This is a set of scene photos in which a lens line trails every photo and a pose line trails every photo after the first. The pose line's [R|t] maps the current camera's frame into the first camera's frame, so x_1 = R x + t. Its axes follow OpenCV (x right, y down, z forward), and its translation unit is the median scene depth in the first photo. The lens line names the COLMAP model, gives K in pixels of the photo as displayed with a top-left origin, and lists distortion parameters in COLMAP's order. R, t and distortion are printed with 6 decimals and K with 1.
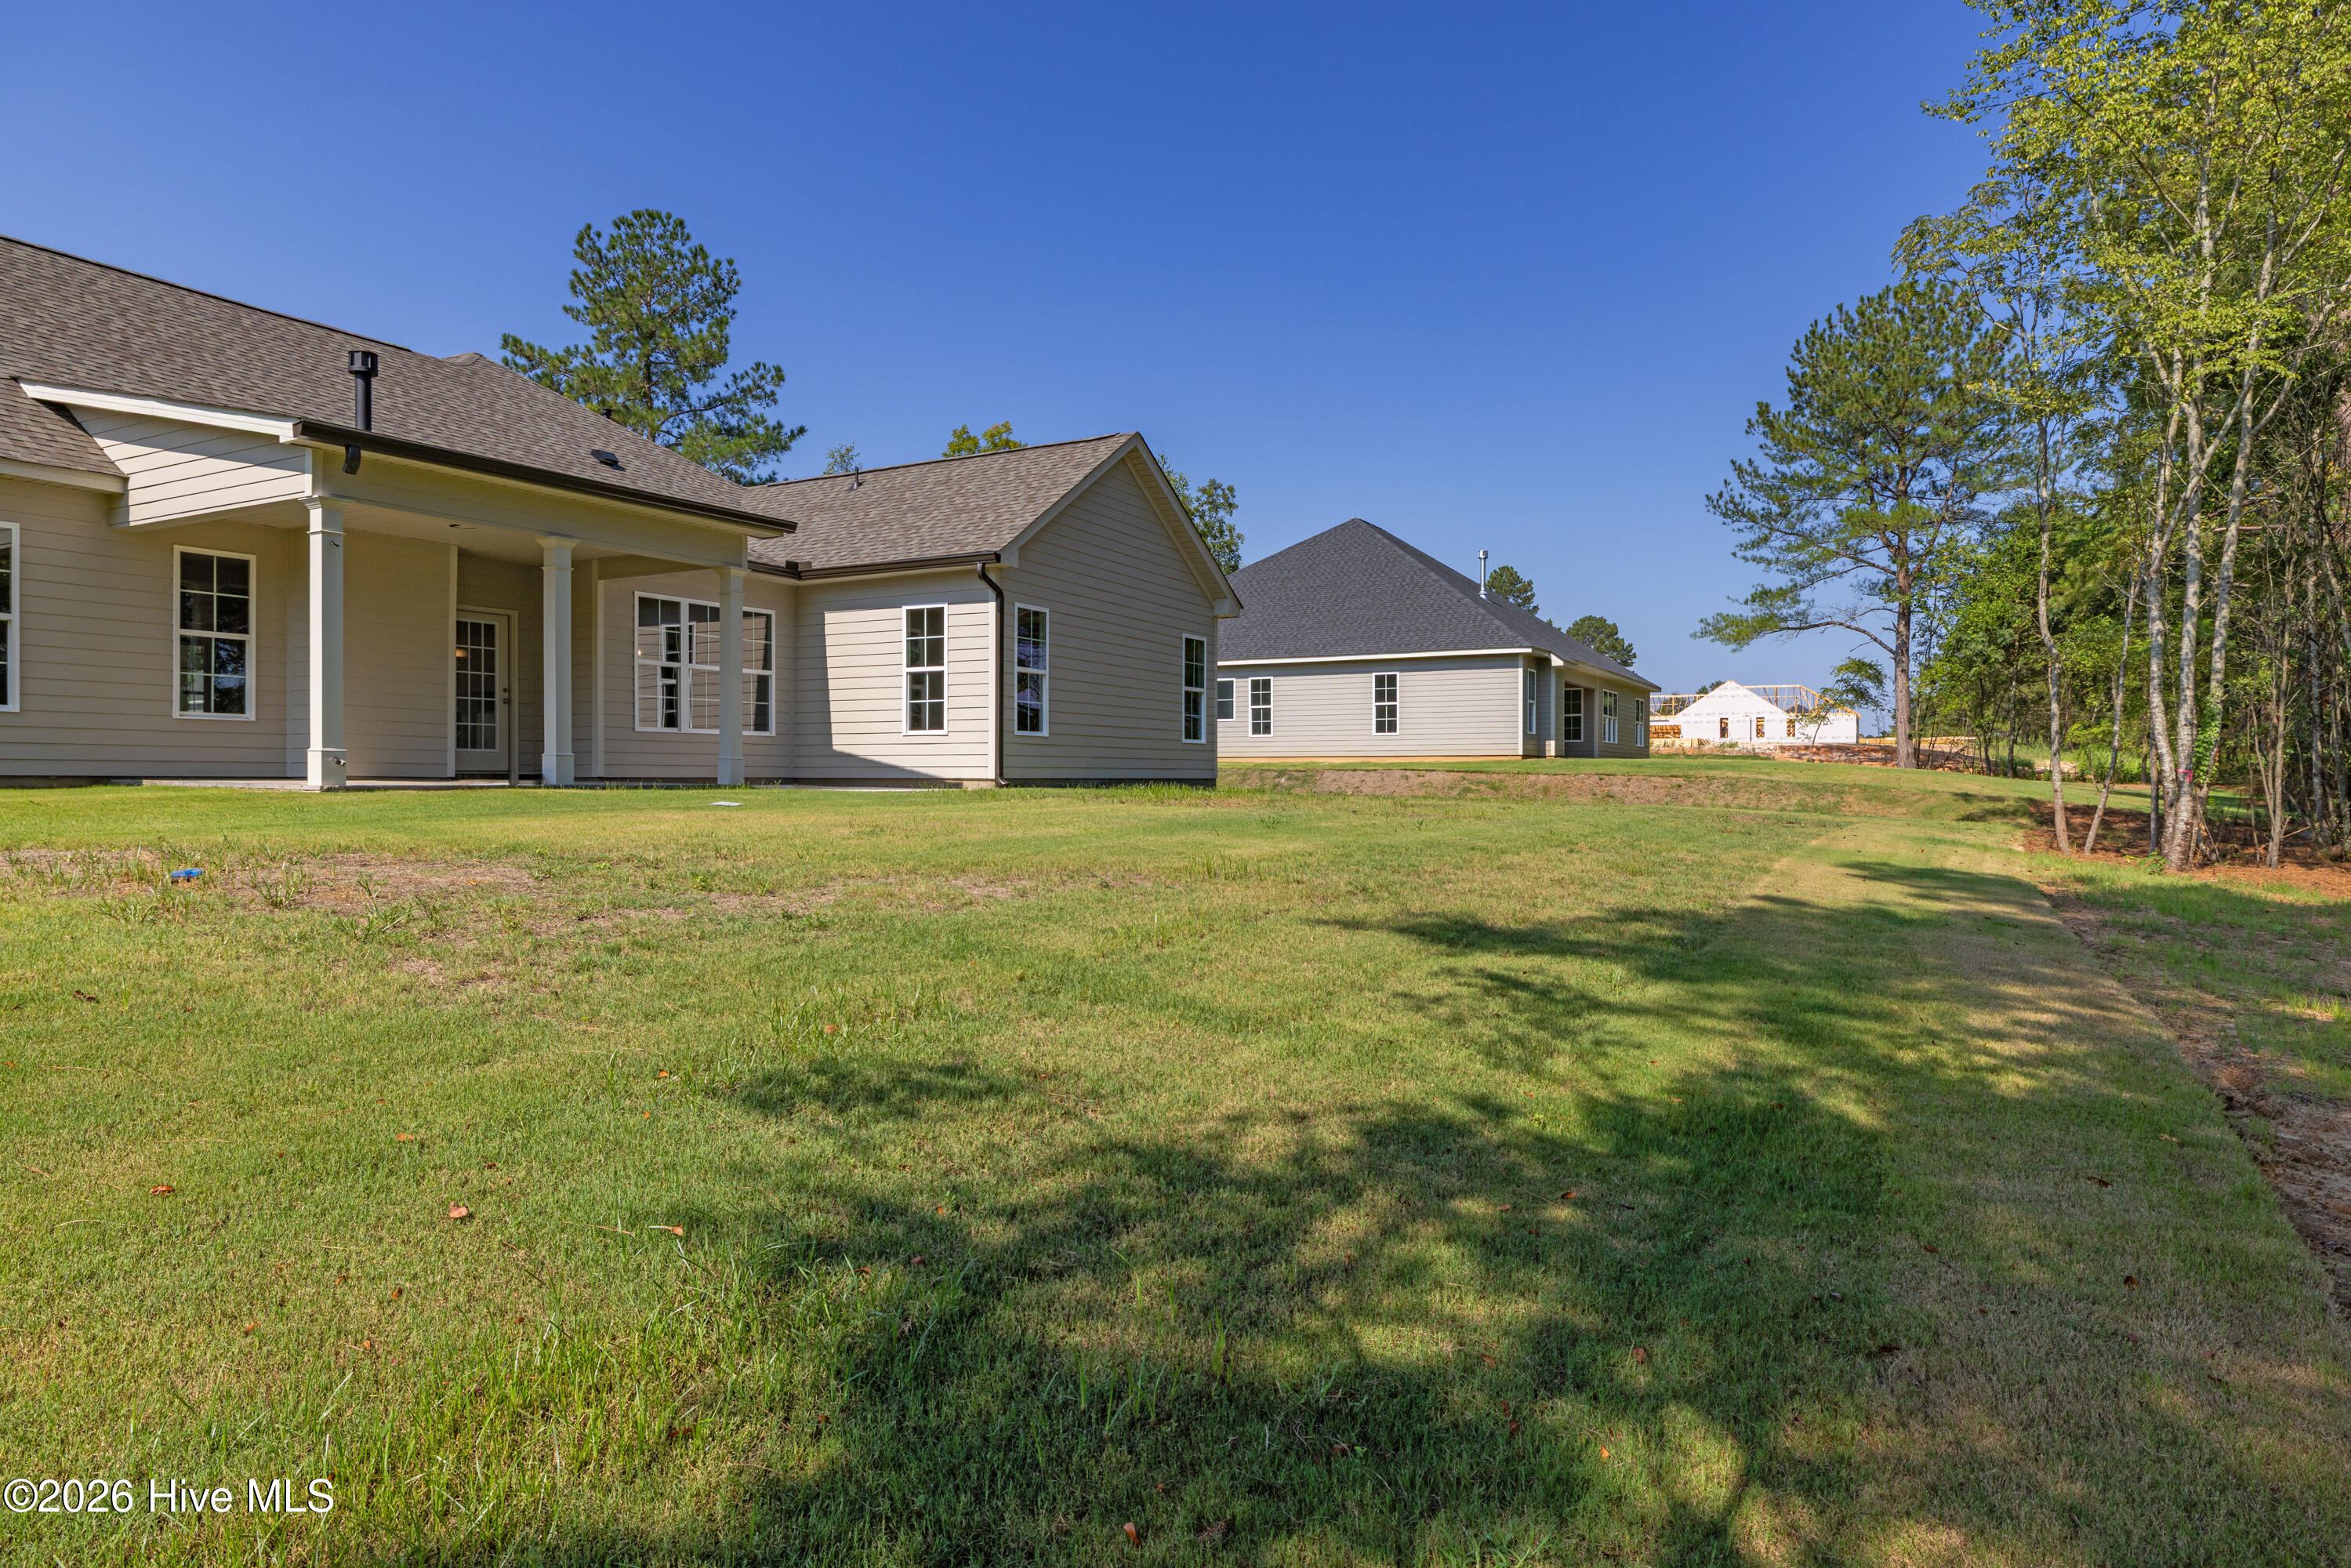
lens RADIAL K [[1407.9, 0, 1167.3], [0, 1407.9, 782.1], [0, 0, 1]] dist [0.014269, -0.006614]
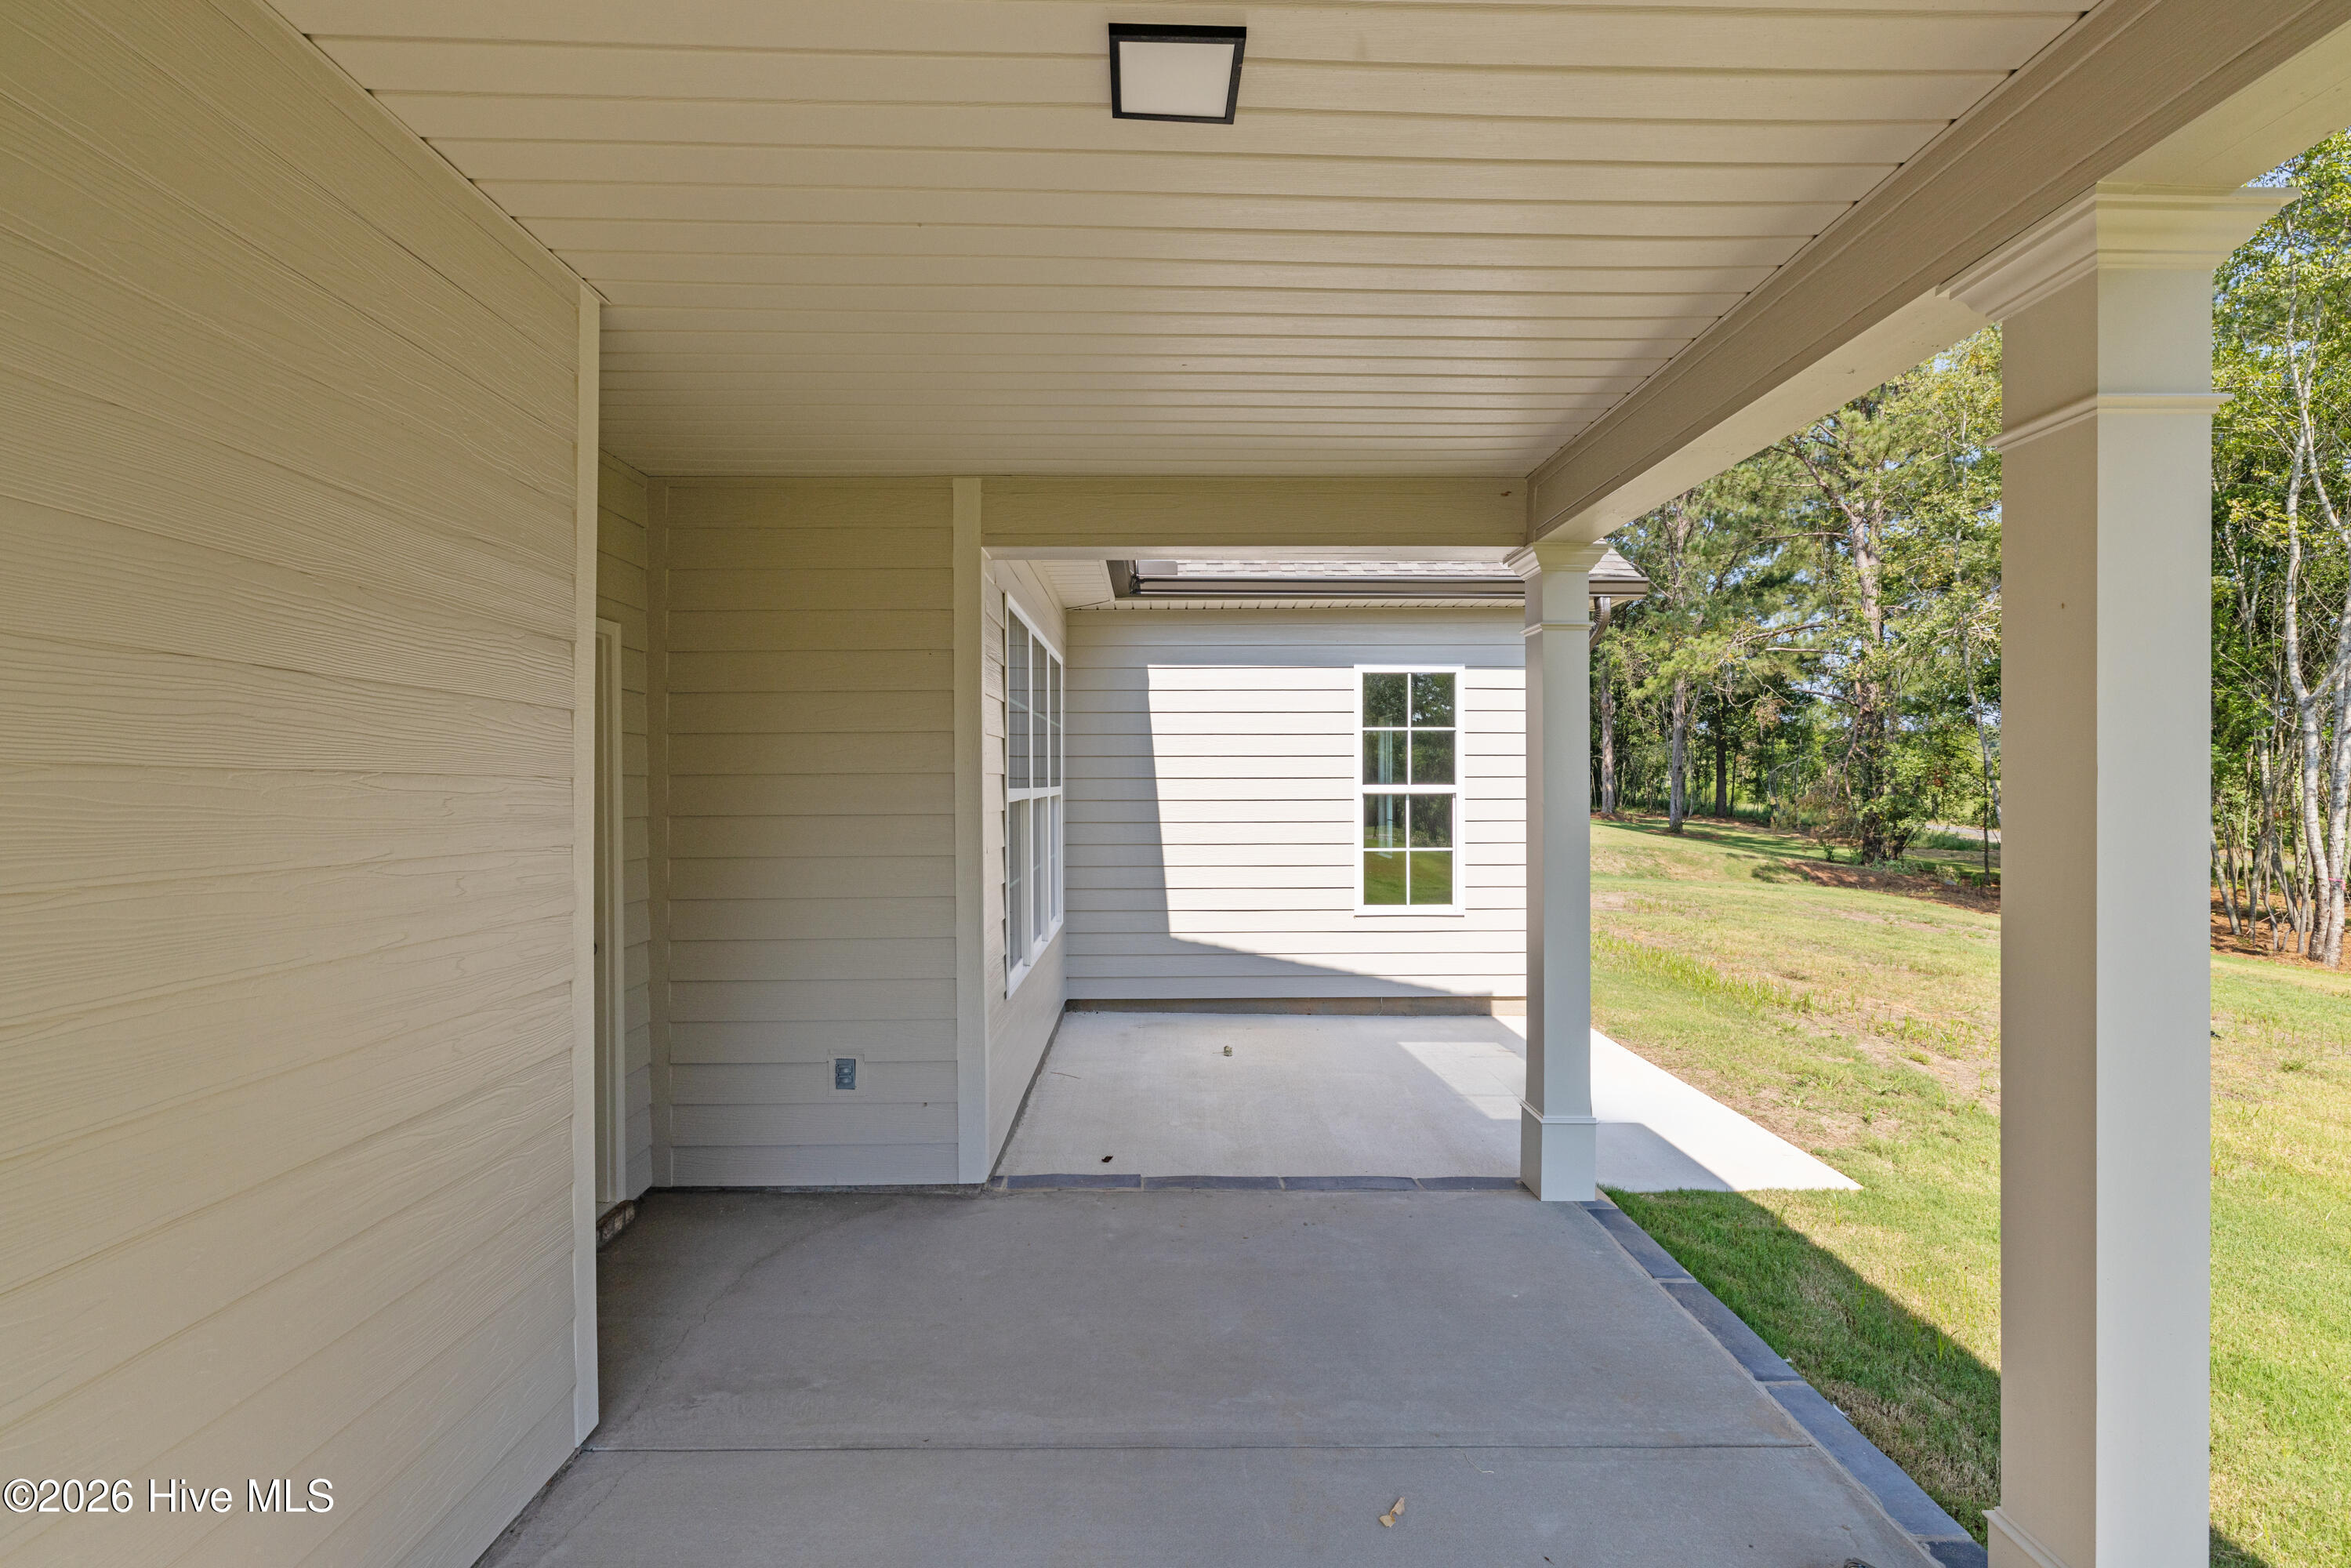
lens RADIAL K [[1003.0, 0, 1161.1], [0, 1003.0, 786.4], [0, 0, 1]] dist [-0.004615, 0.000532]
pose [[0.864881, -0.008571, 0.501904, -0.480560], [0.007861, 0.999963, 0.003530, -0.091091], [-0.501915, 0.000892, 0.864916, 0.791988]]
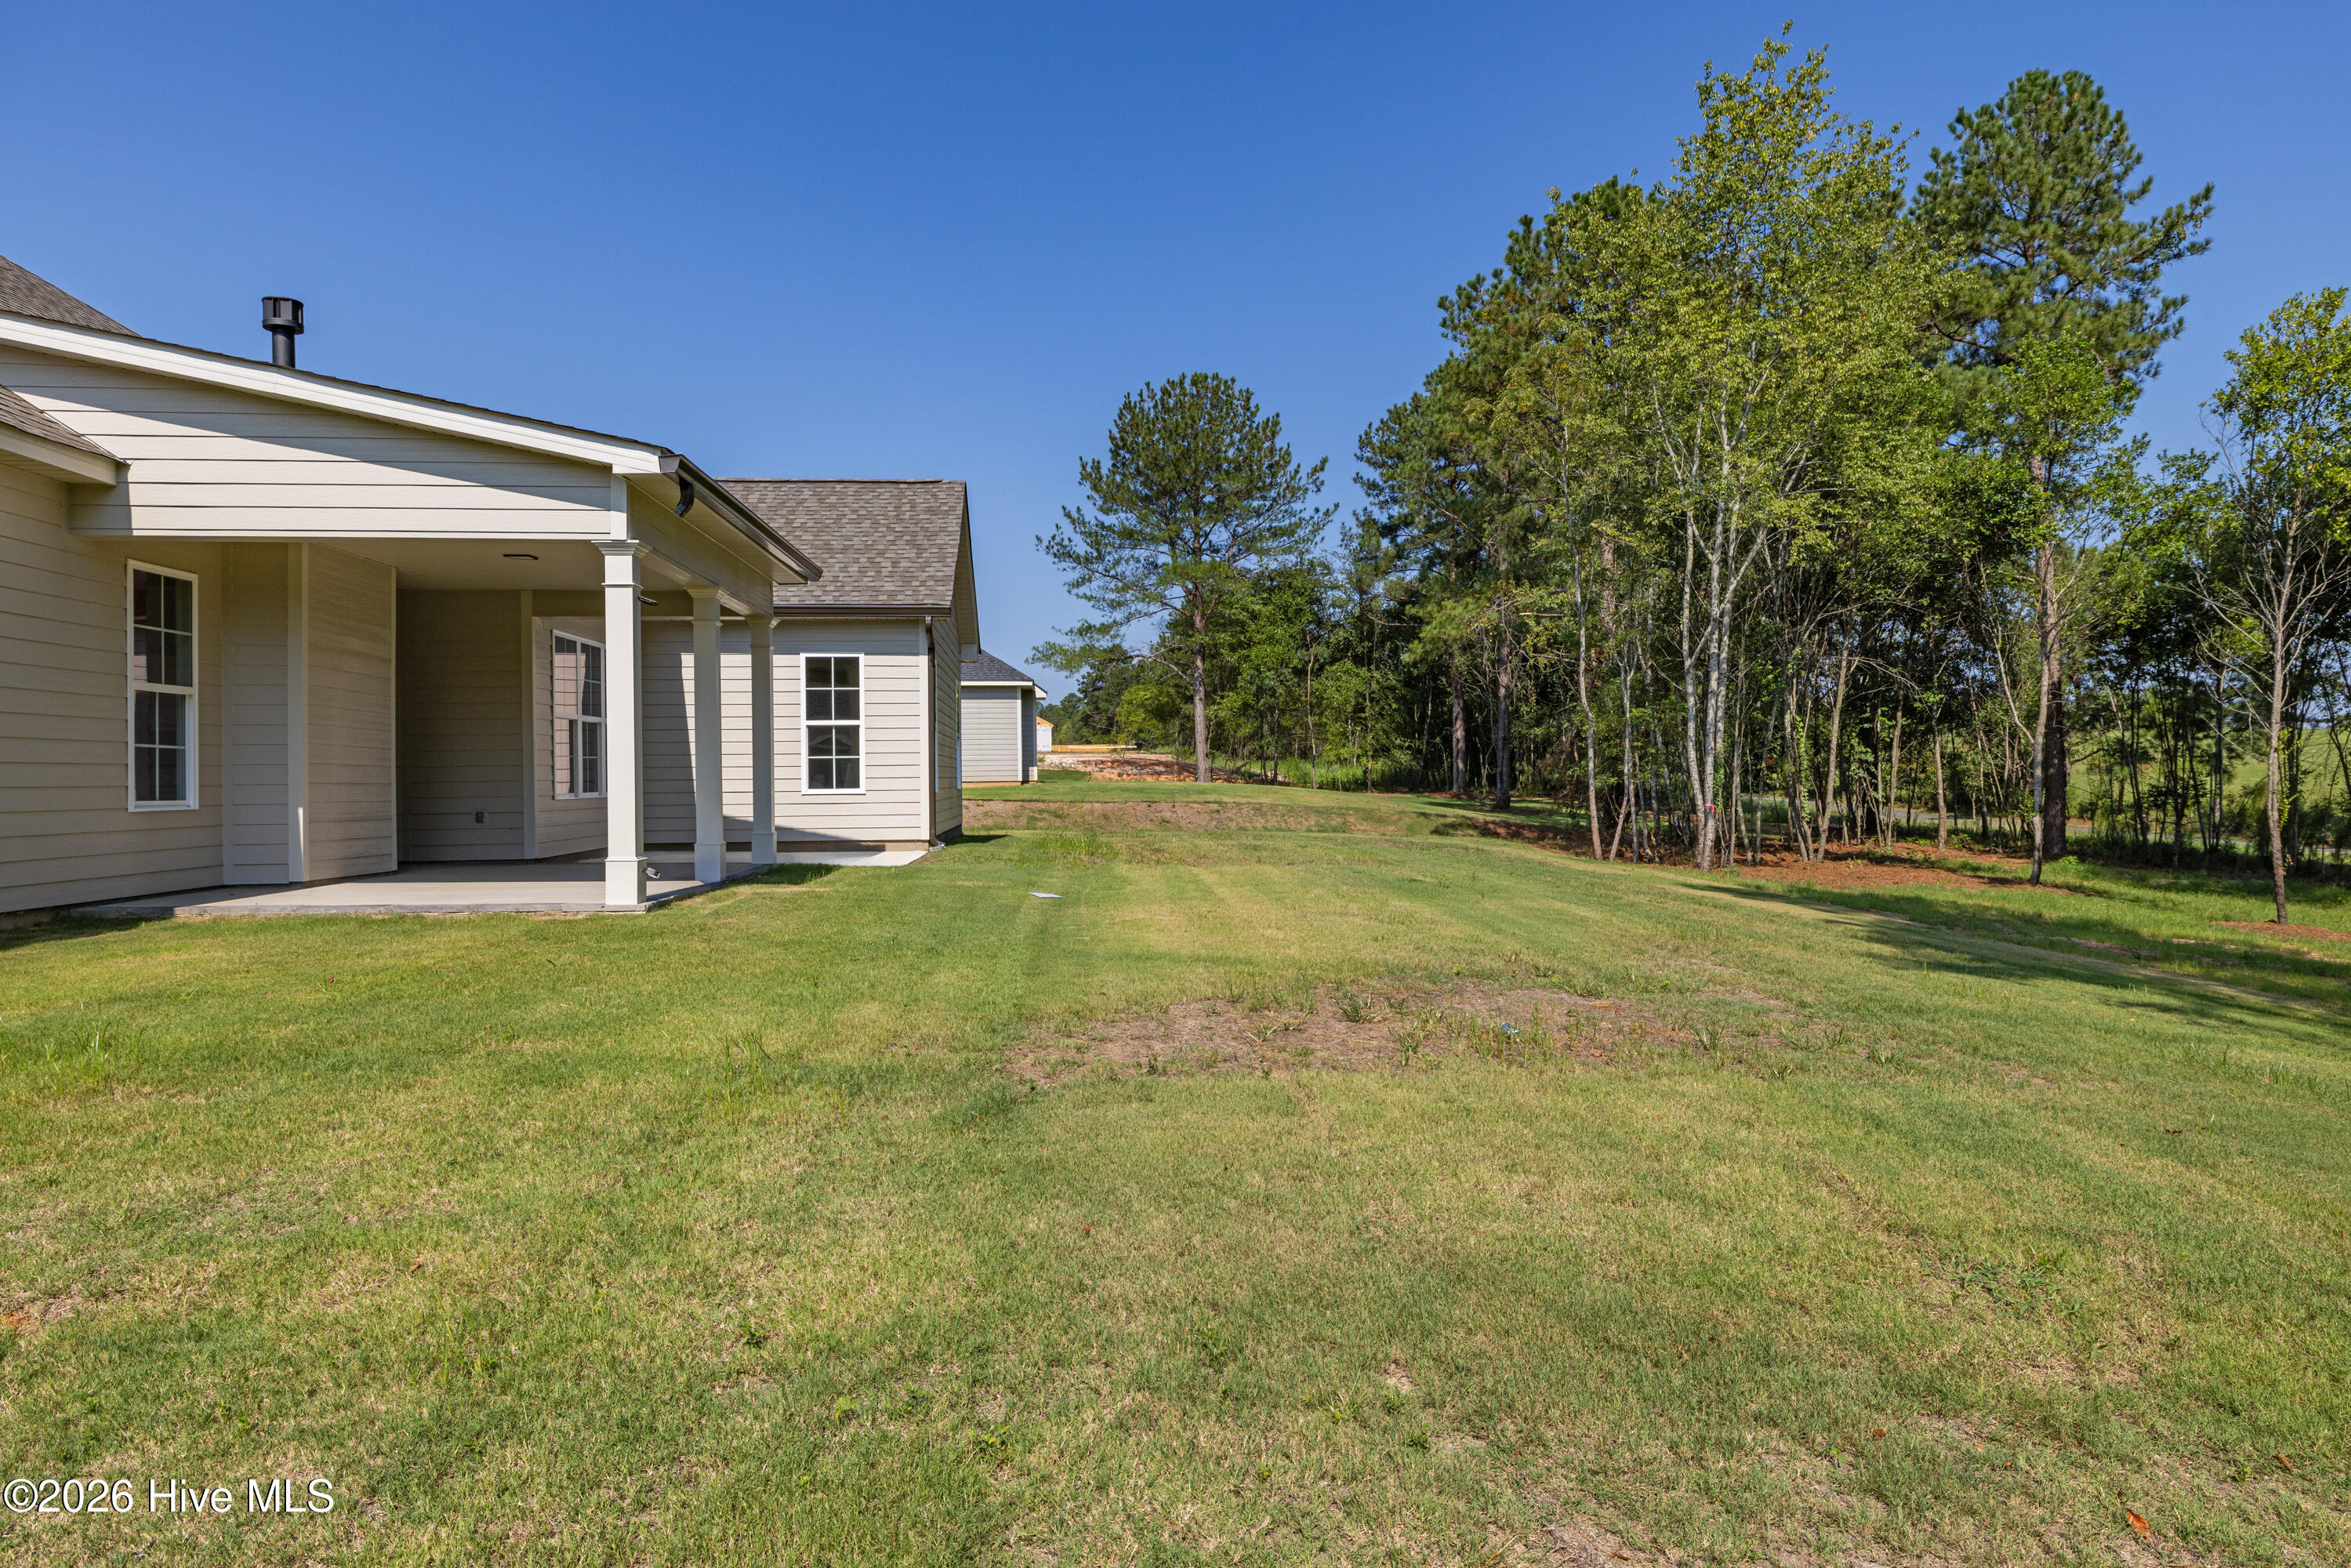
lens RADIAL K [[1407.9, 0, 1180.5], [0, 1407.9, 779.1], [0, 0, 1]] dist [0.014269, -0.006614]
pose [[0.817400, -0.013874, 0.575904, -0.568677], [0.015209, 0.999881, 0.002501, -0.045958], [-0.575870, 0.006715, 0.817514, 0.120809]]
